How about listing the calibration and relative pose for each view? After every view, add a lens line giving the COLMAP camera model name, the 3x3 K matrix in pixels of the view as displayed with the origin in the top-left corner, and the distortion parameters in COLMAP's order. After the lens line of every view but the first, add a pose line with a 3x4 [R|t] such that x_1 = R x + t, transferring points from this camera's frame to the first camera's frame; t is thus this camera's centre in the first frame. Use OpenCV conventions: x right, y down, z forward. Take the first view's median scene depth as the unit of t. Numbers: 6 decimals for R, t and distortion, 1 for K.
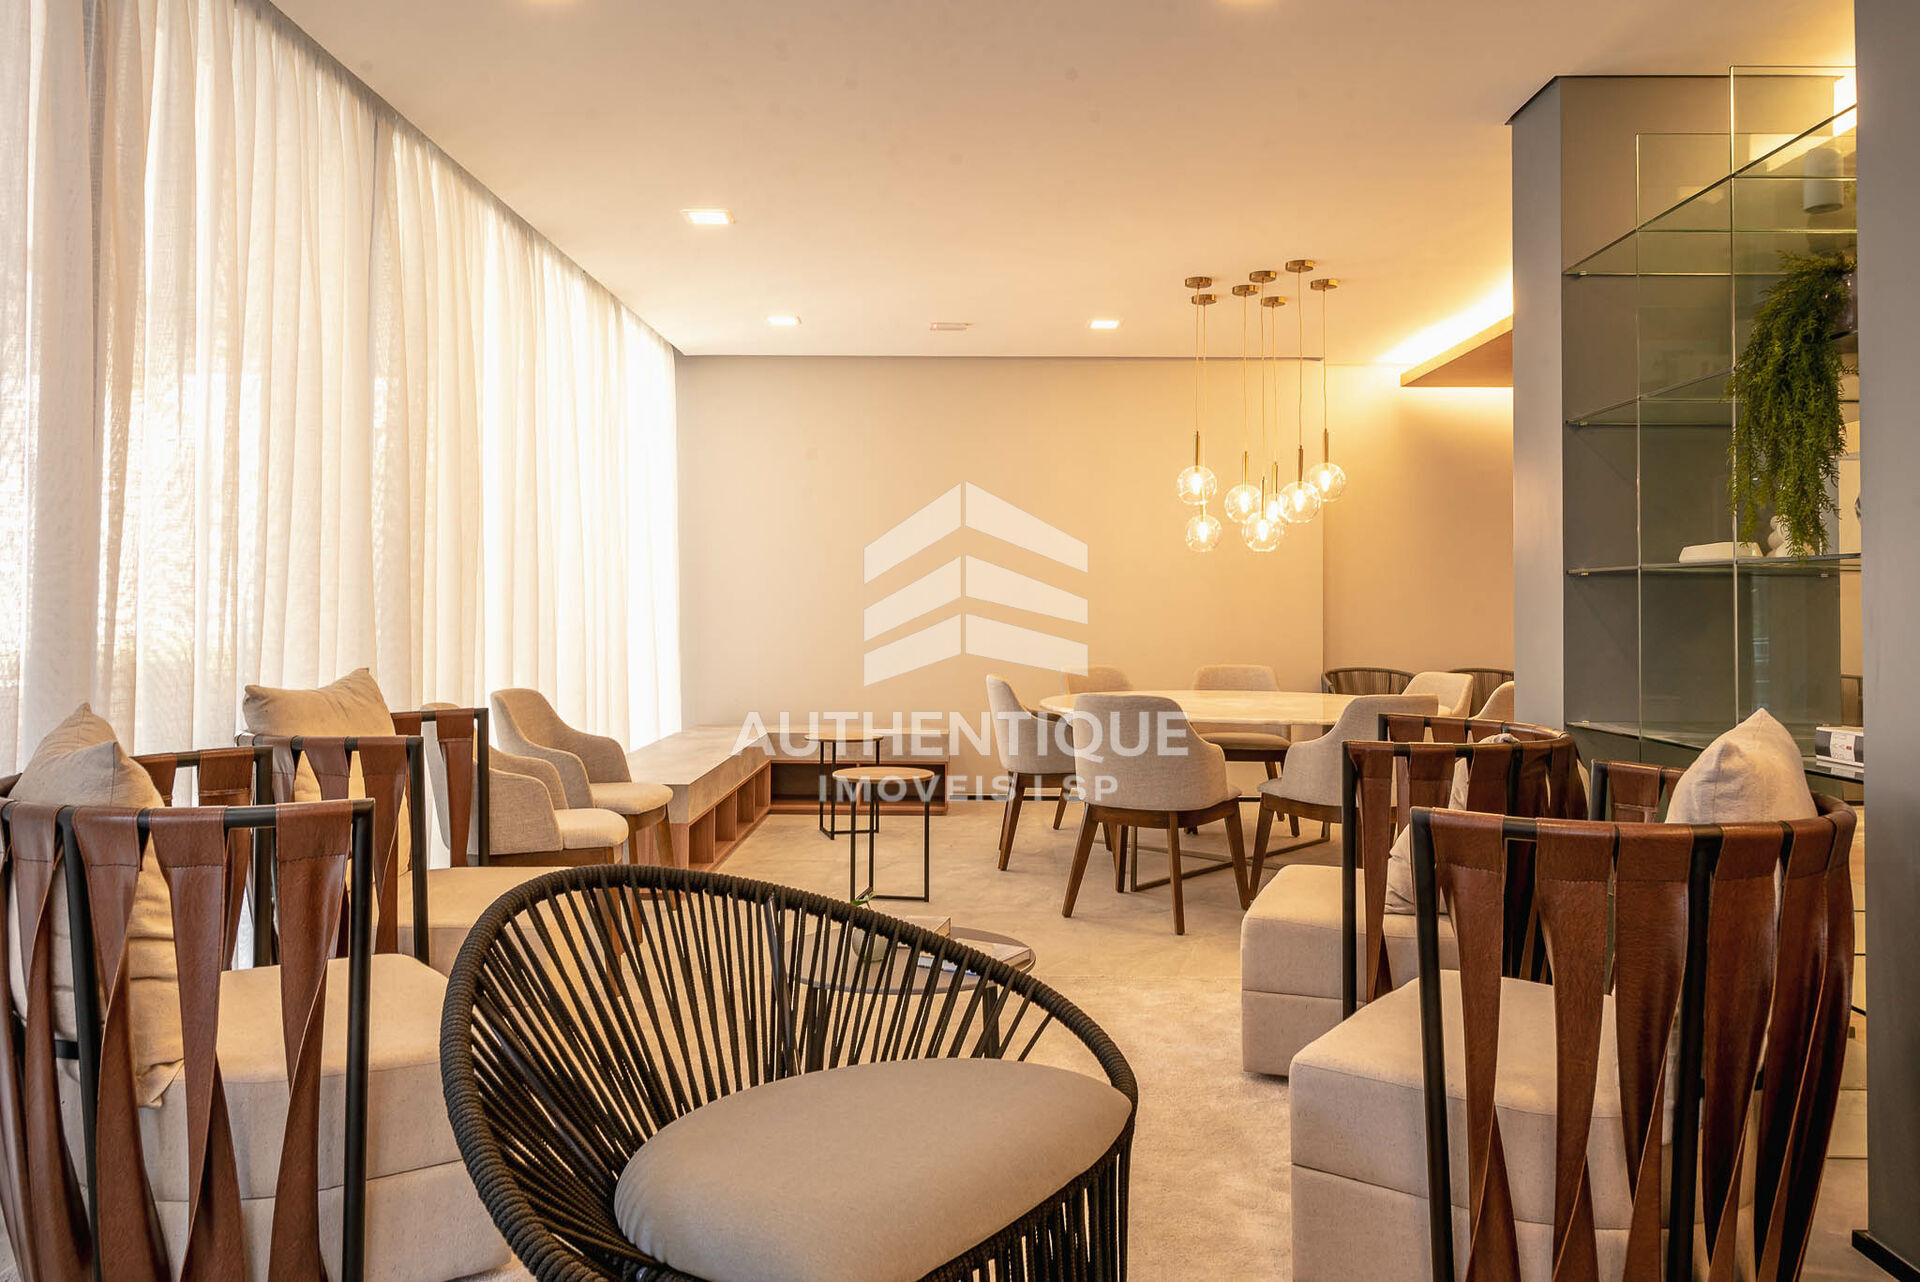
lens RADIAL K [[1344.9, 0, 960.0], [0, 1344.9, 641.0], [0, 0, 1]] dist [-0.006643, 0.000718]
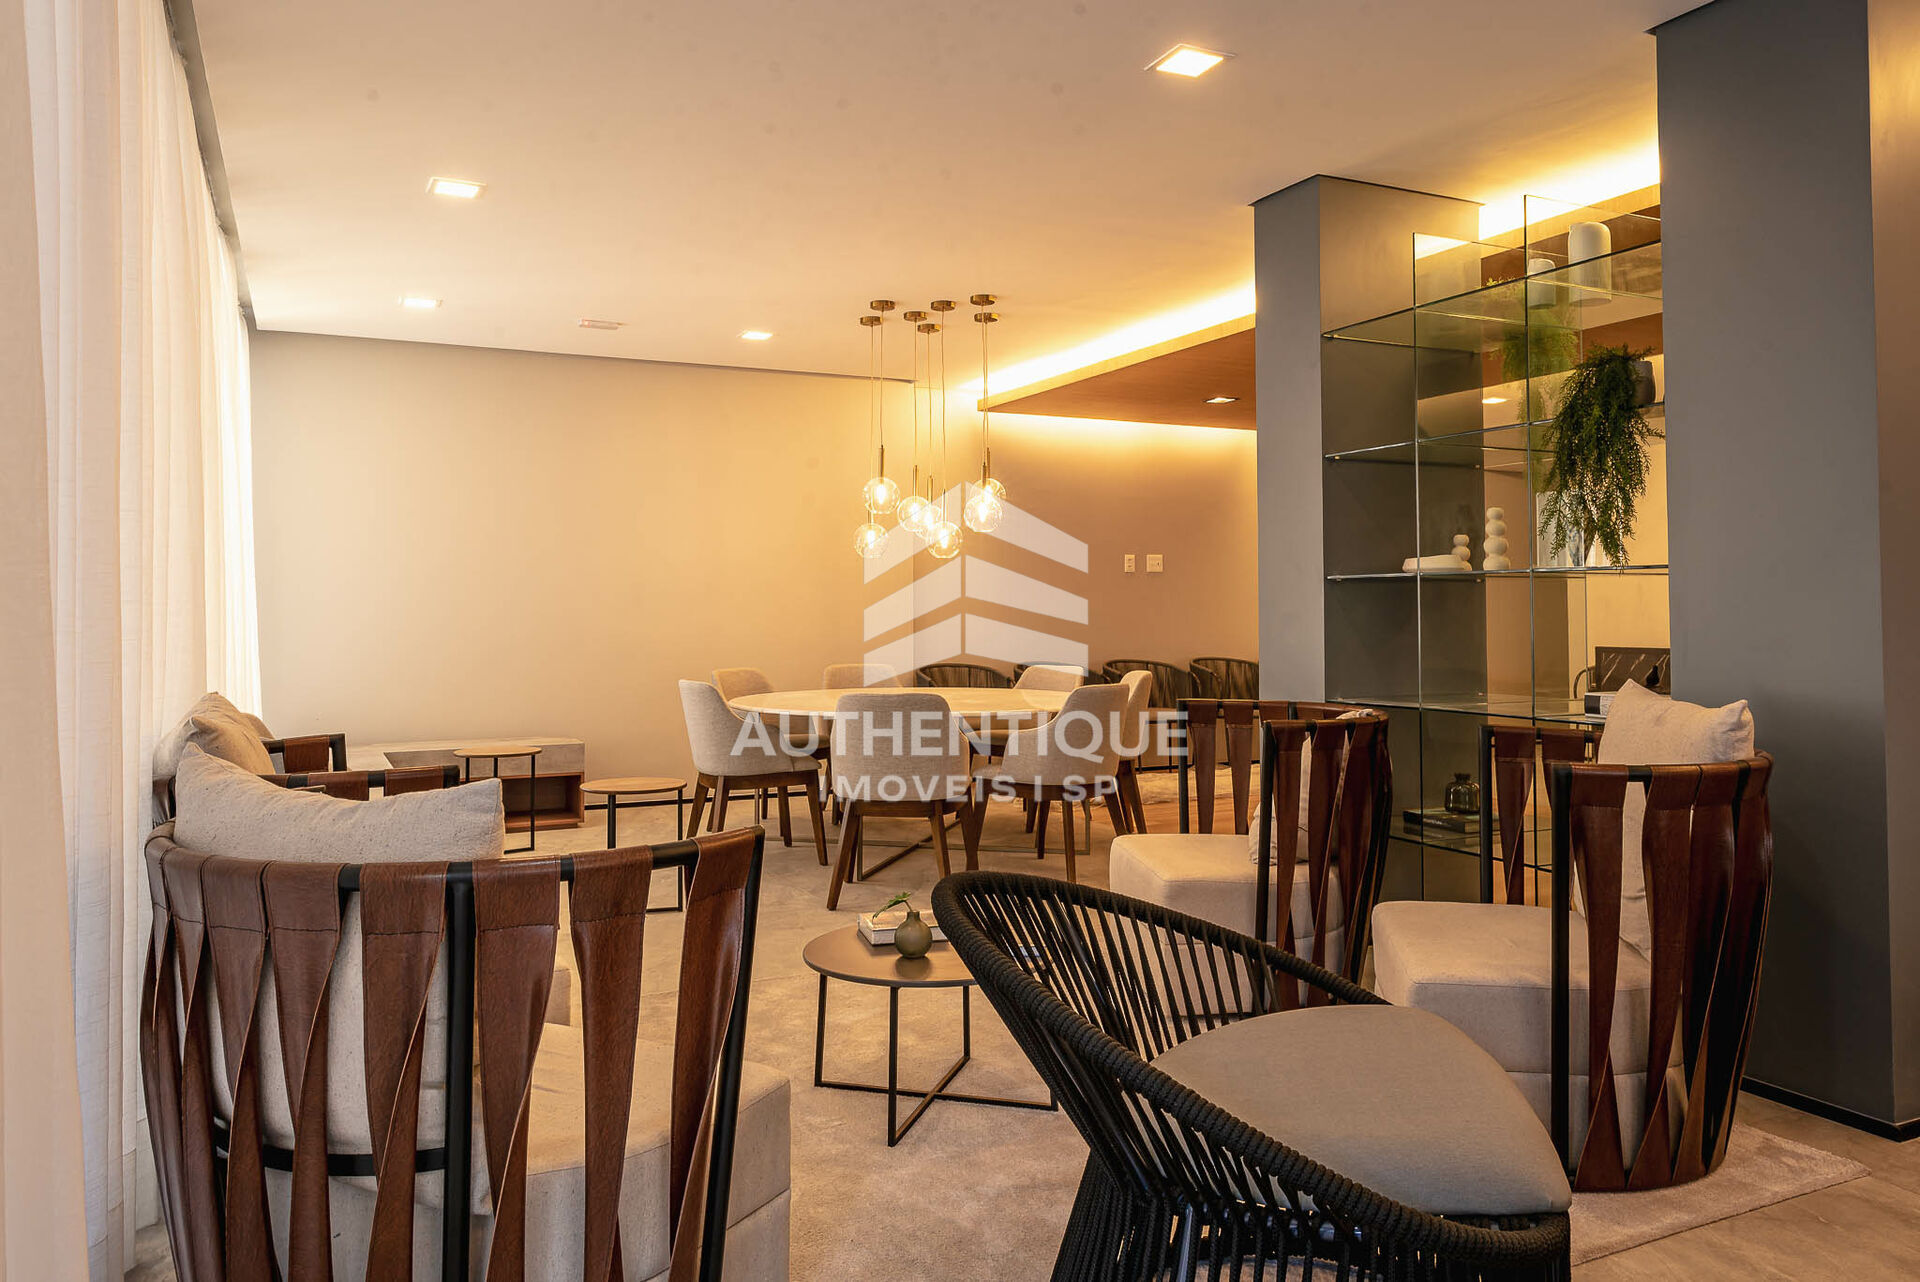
lens RADIAL K [[1306.1, 0, 968.8], [0, 1306.1, 639.1], [0, 0, 1]] dist [-0.003962, 0.007527]
pose [[0.897918, -0.019431, 0.439735, -0.237337], [0.021078, 0.999777, 0.001137, -0.002340], [-0.439659, 0.008248, 0.898127, 0.045806]]
